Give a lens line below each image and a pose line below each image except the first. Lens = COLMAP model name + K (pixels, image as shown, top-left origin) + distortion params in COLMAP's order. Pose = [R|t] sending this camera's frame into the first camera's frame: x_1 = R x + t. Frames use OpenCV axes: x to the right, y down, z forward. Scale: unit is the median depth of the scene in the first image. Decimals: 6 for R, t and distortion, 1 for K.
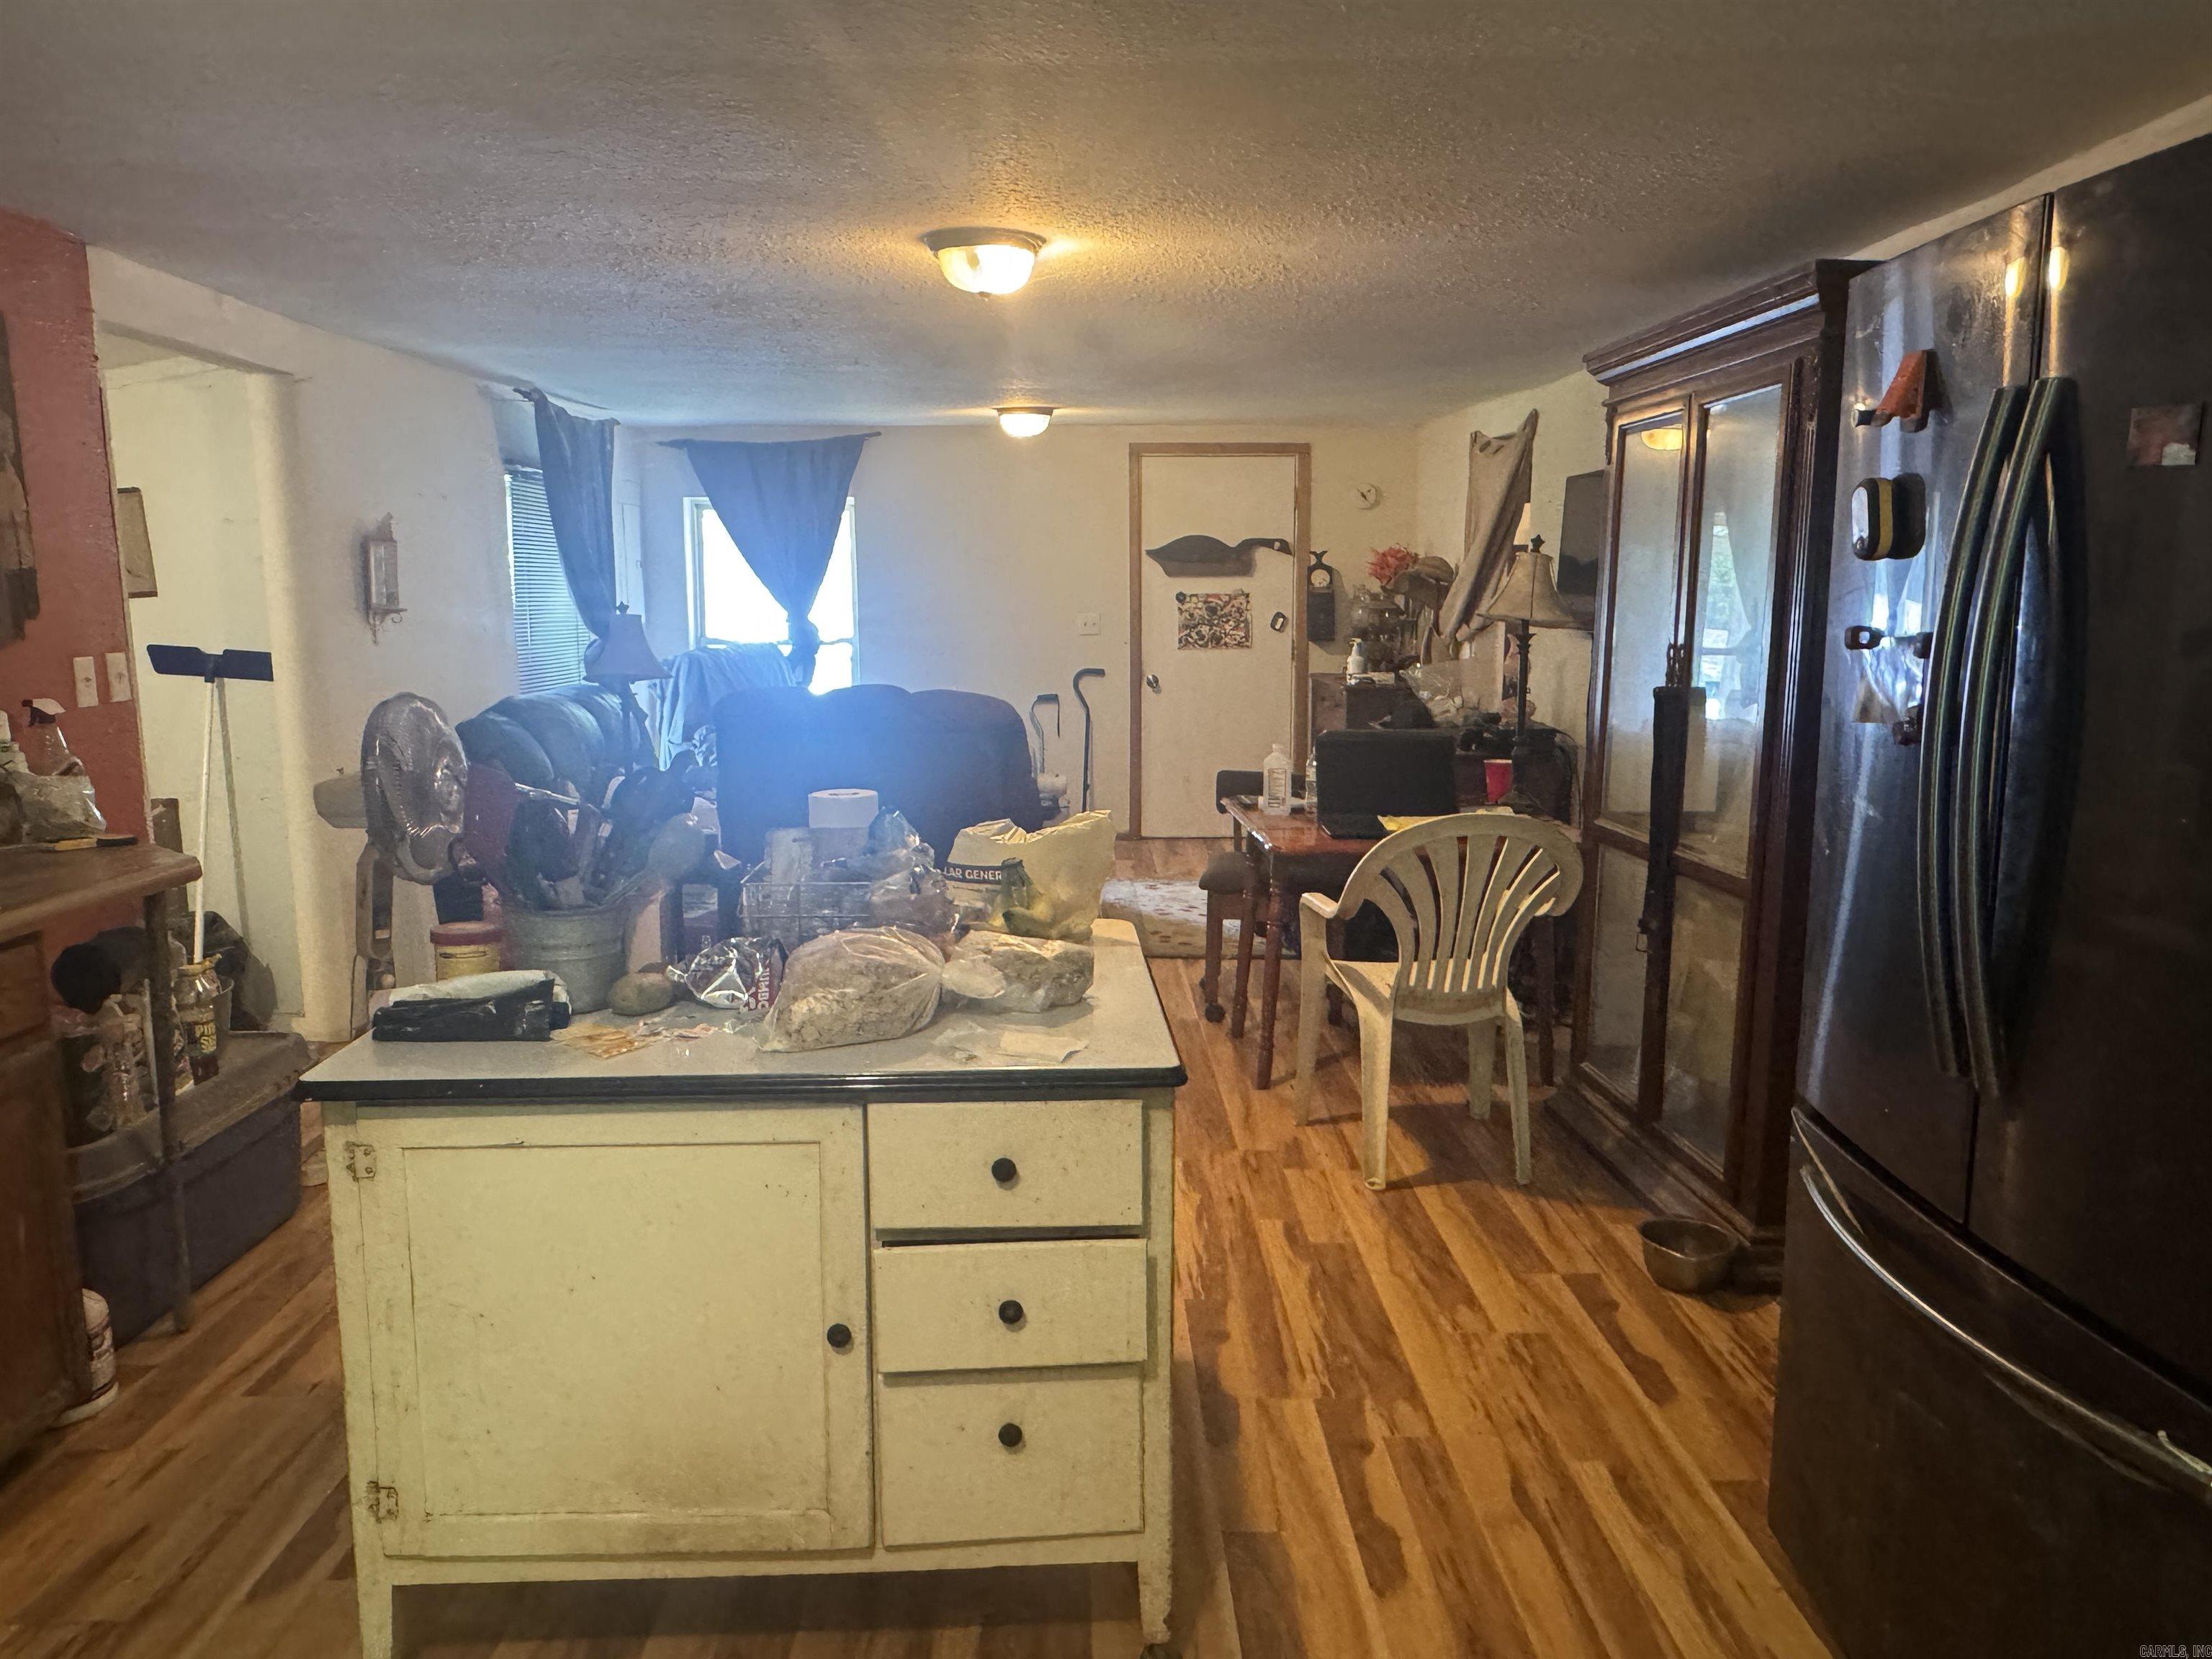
lens RADIAL K [[1555.9, 0, 1097.6], [0, 1555.9, 823.0], [0, 0, 1]] dist [0.011837, -0.002419]
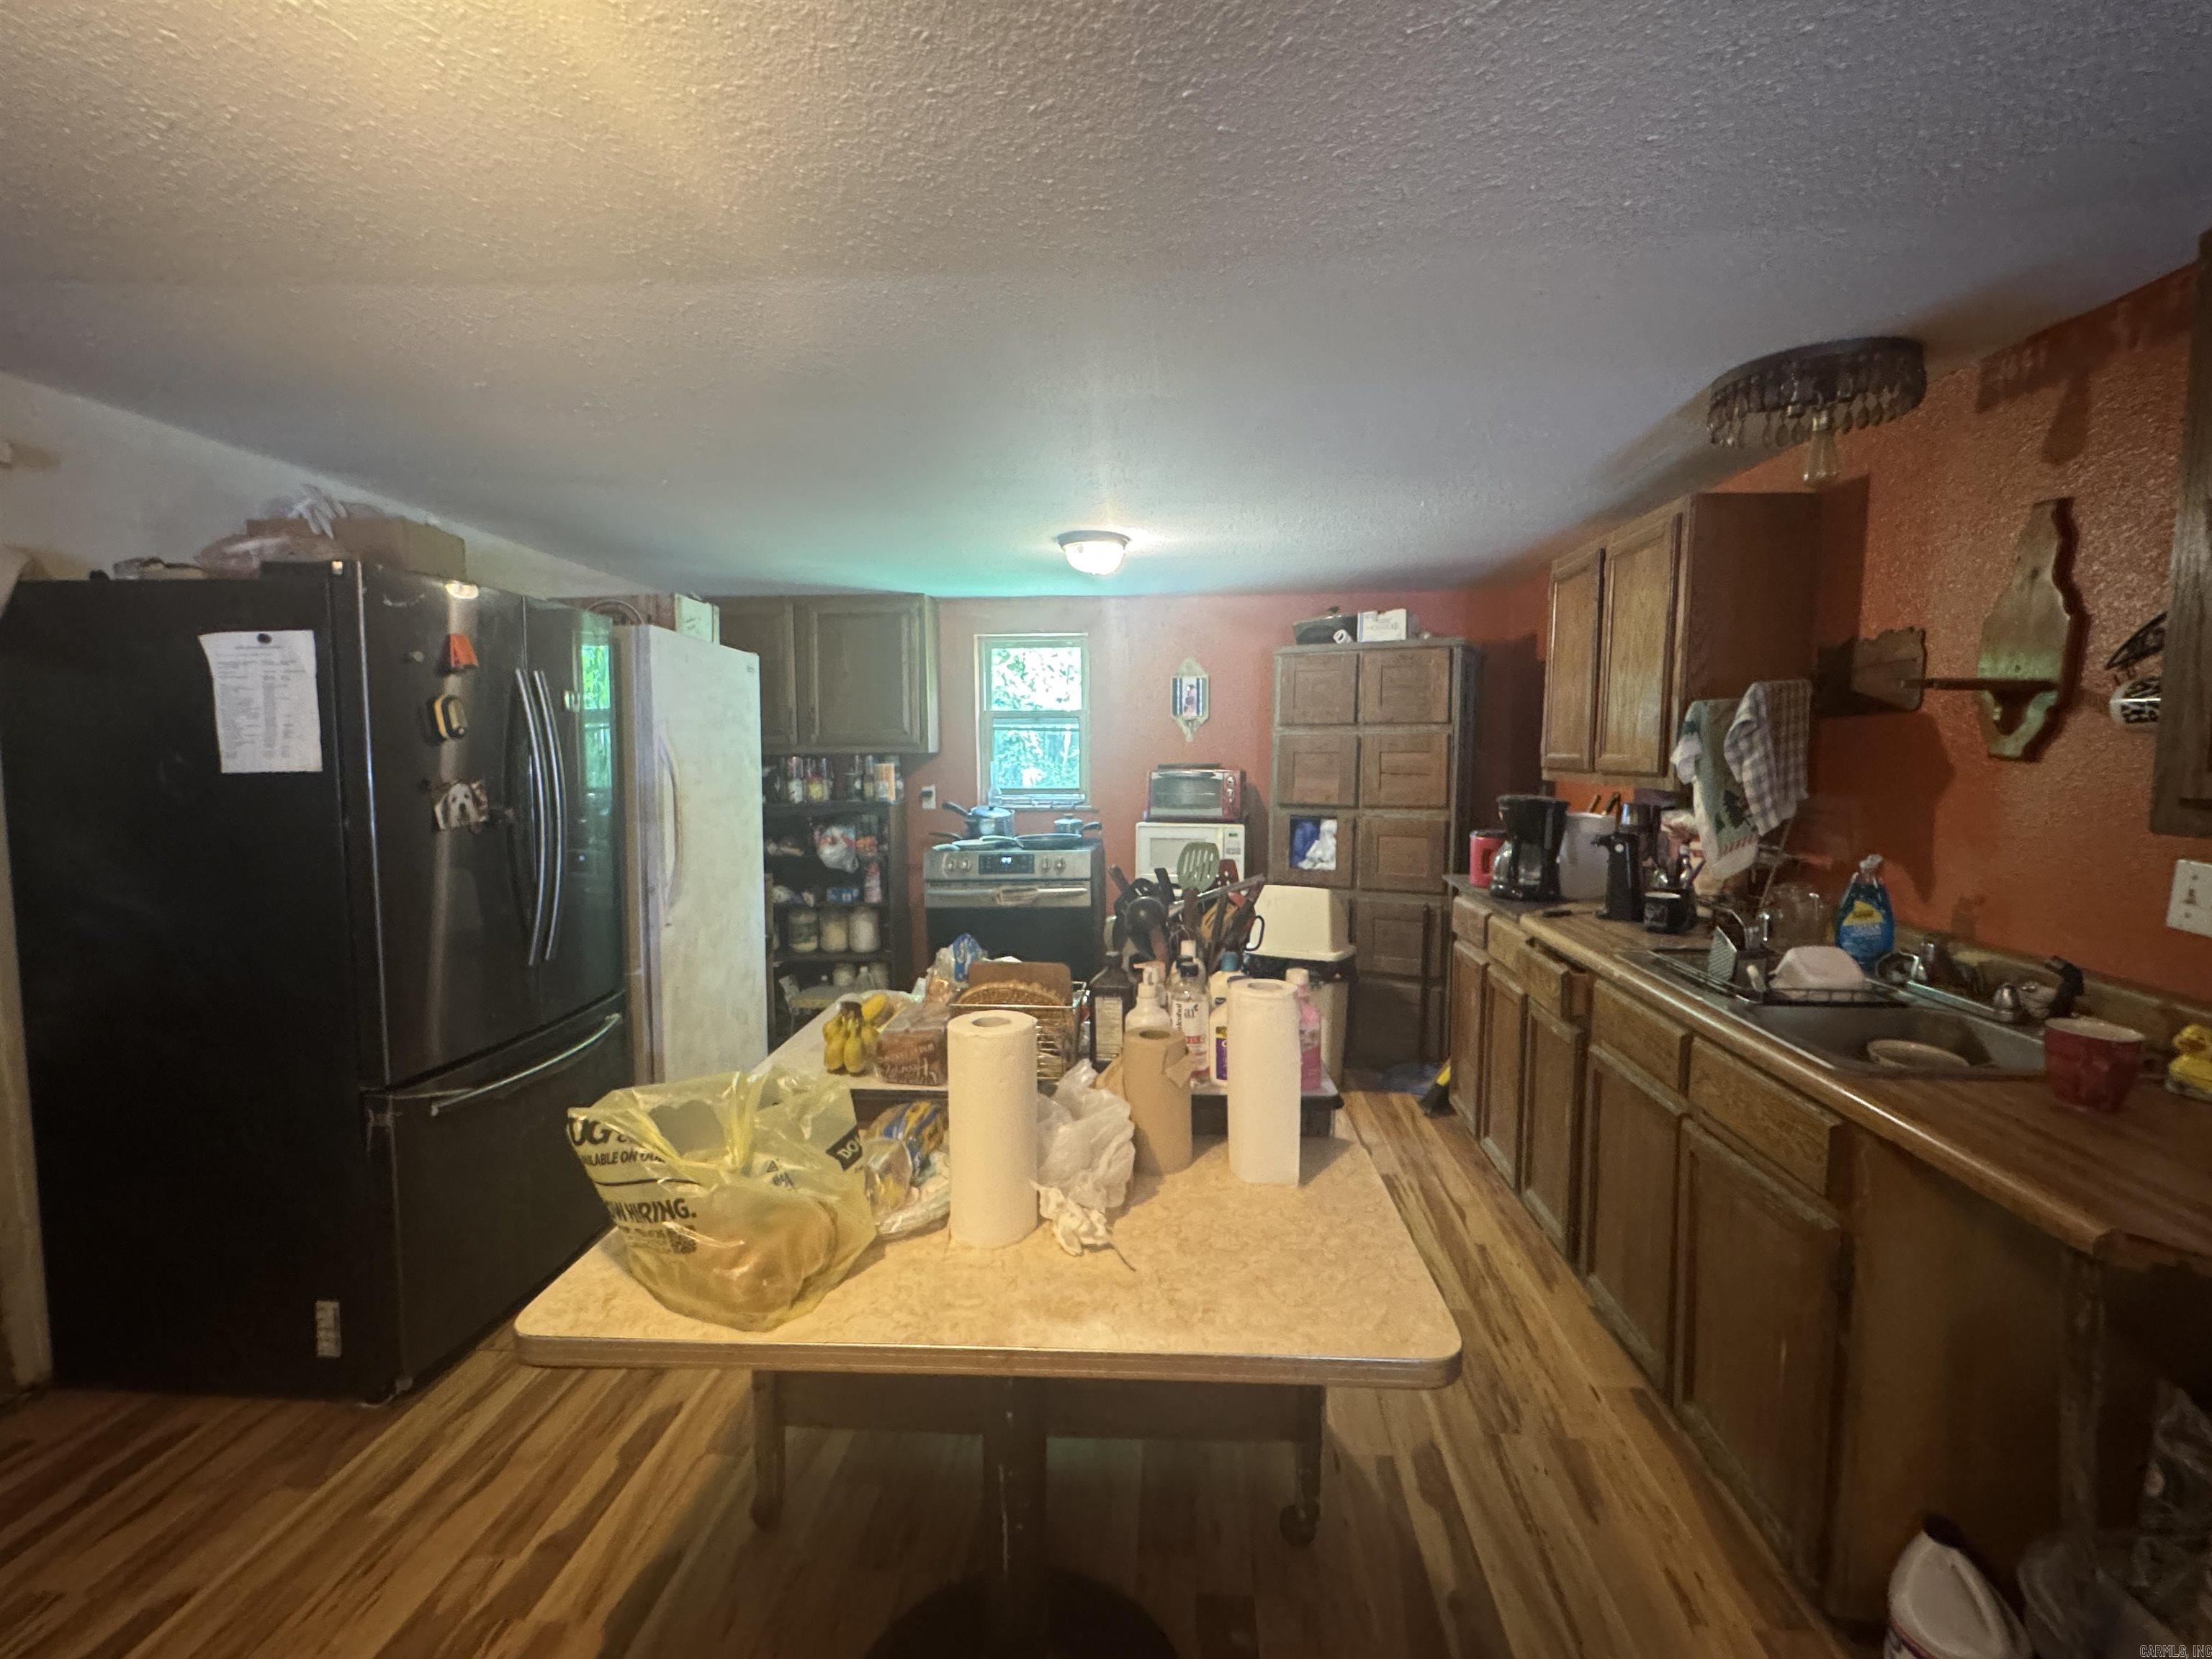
lens RADIAL K [[1042.8, 0, 1106.4], [0, 1042.8, 832.1], [0, 0, 1]] dist [0.002628, 0.000159]
pose [[-0.996106, -0.001576, 0.088154, -0.234139], [0.019119, 0.972189, 0.233417, -0.204760], [-0.086070, 0.234193, -0.968373, 1.304355]]
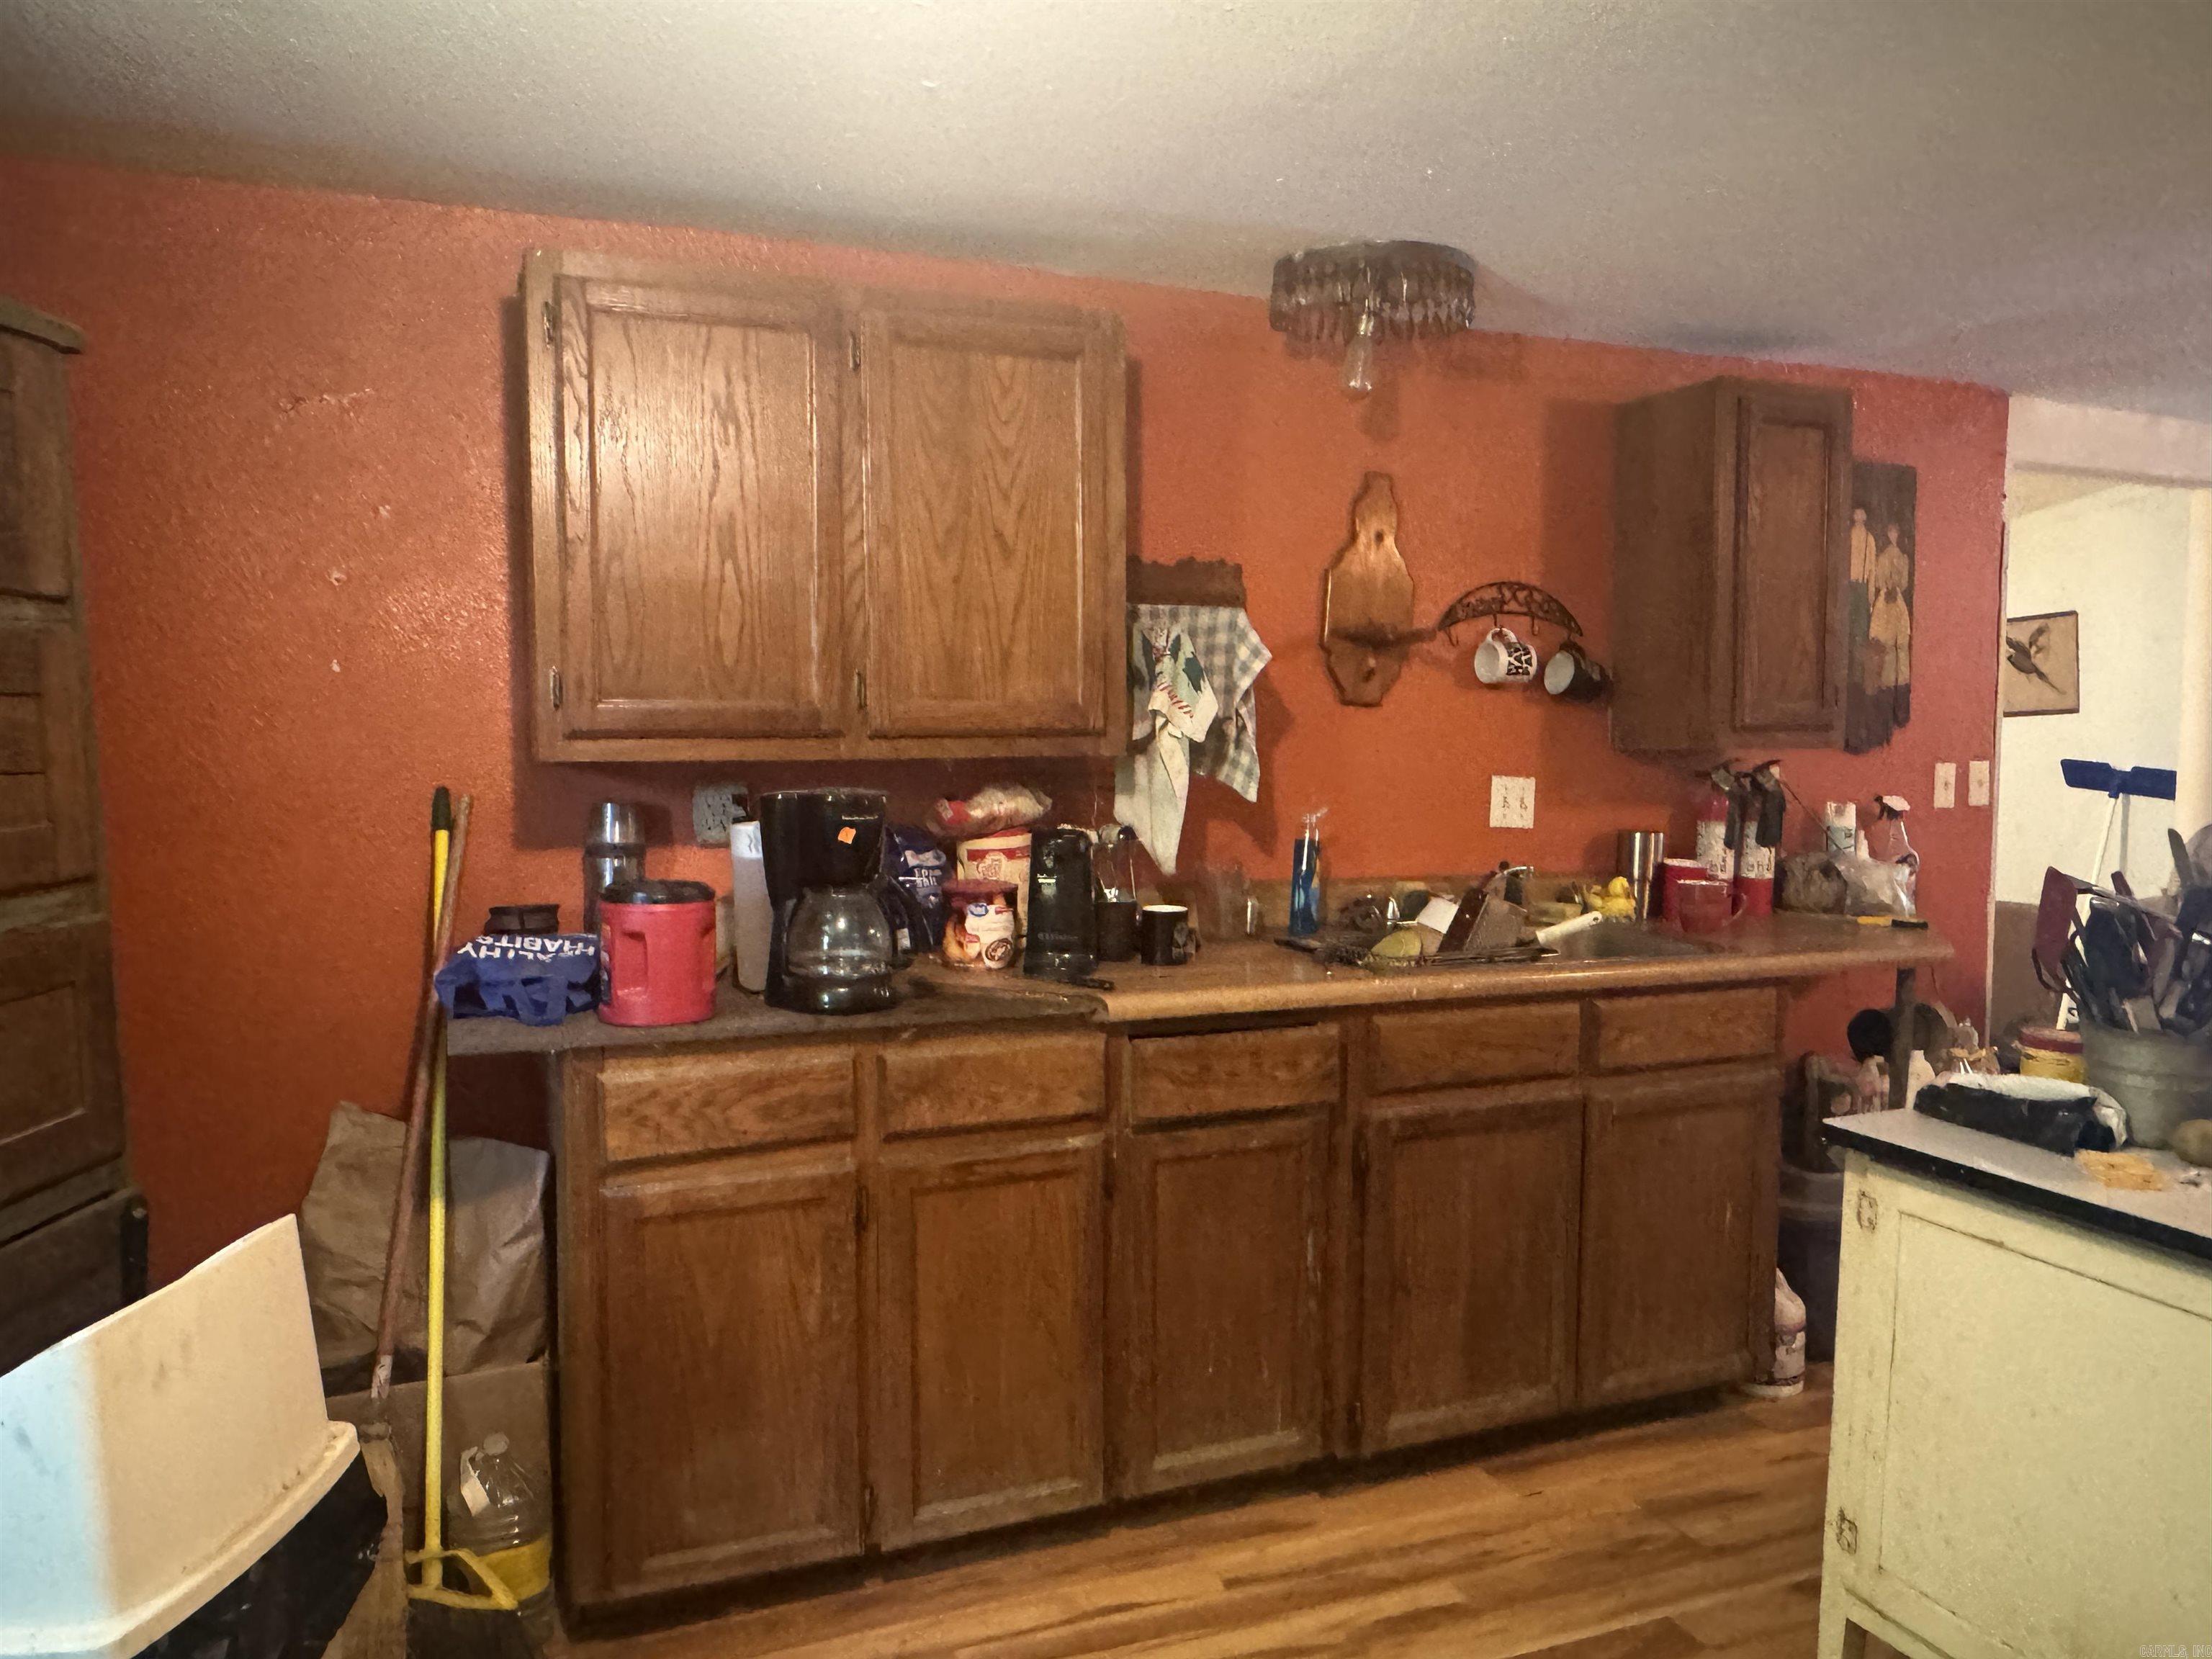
lens RADIAL K [[1555.9, 0, 1104.0], [0, 1555.9, 820.4], [0, 0, 1]] dist [0.011837, -0.002419]
pose [[0.366144, 0.073413, -0.927658, 0.192151], [-0.148885, 0.988663, 0.019477, 0.002562], [0.918571, 0.130983, 0.372923, 0.039268]]
